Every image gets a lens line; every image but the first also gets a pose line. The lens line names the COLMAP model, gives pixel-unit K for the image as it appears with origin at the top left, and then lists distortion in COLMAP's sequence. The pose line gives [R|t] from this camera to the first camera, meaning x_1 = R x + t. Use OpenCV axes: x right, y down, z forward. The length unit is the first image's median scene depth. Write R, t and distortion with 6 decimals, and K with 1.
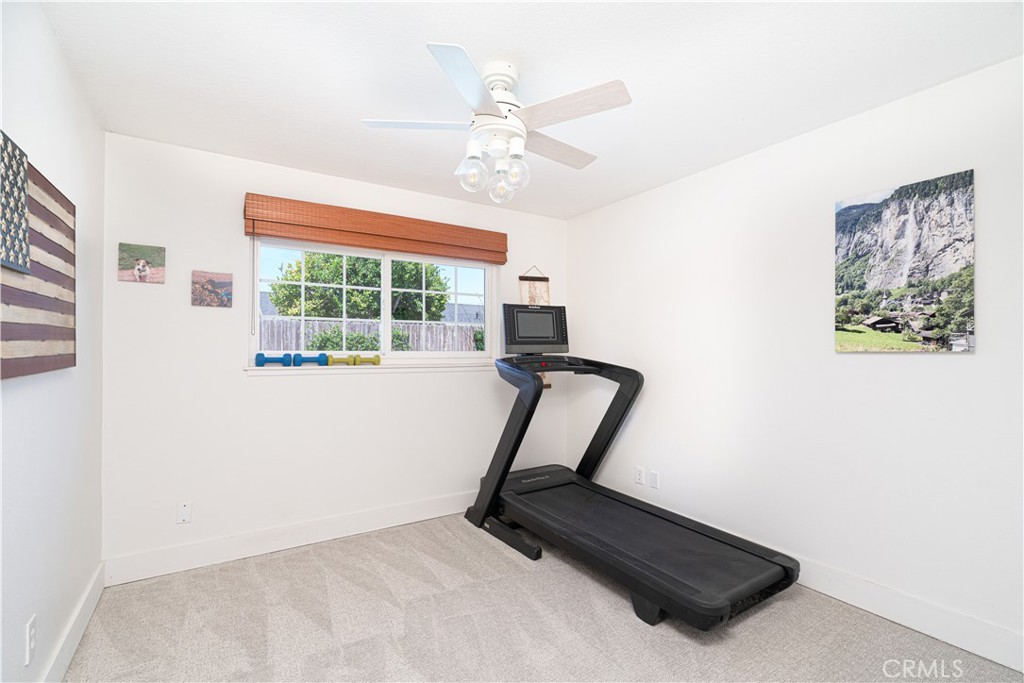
lens RADIAL K [[461.1, 0, 509.5], [0, 461.1, 344.8], [0, 0, 1]] dist [-0.002050, -0.000228]
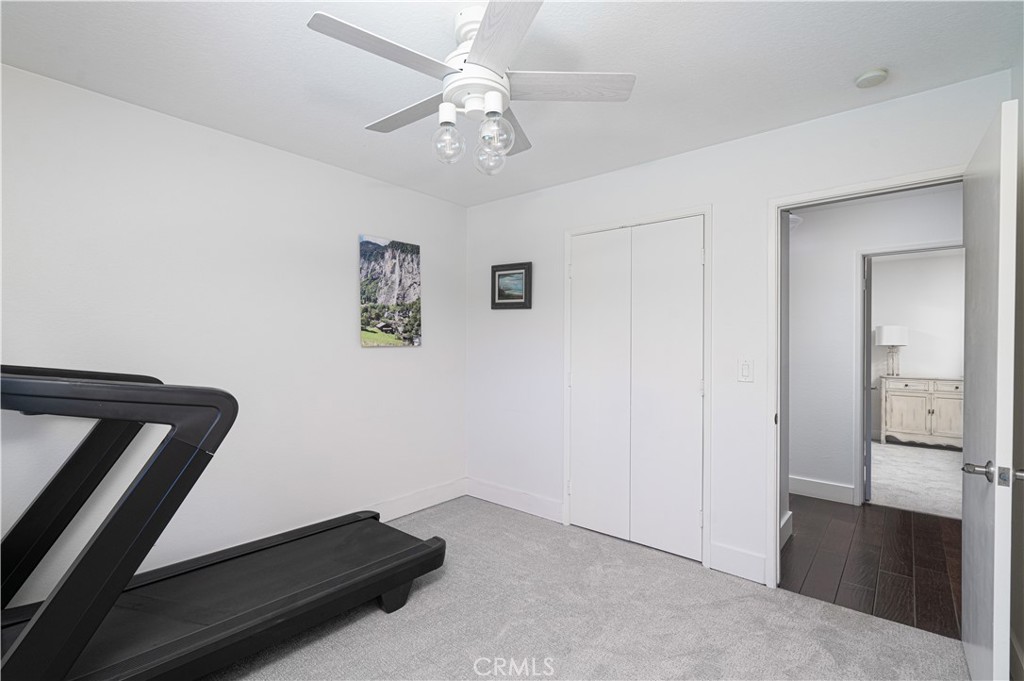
lens RADIAL K [[461.1, 0, 509.5], [0, 461.1, 343.8], [0, 0, 1]] dist [-0.002050, -0.000228]
pose [[-0.284882, 0.001068, 0.958562, -0.764942], [-0.006989, 0.999970, -0.003191, 0.009632], [-0.958537, -0.007608, -0.284866, 1.061410]]
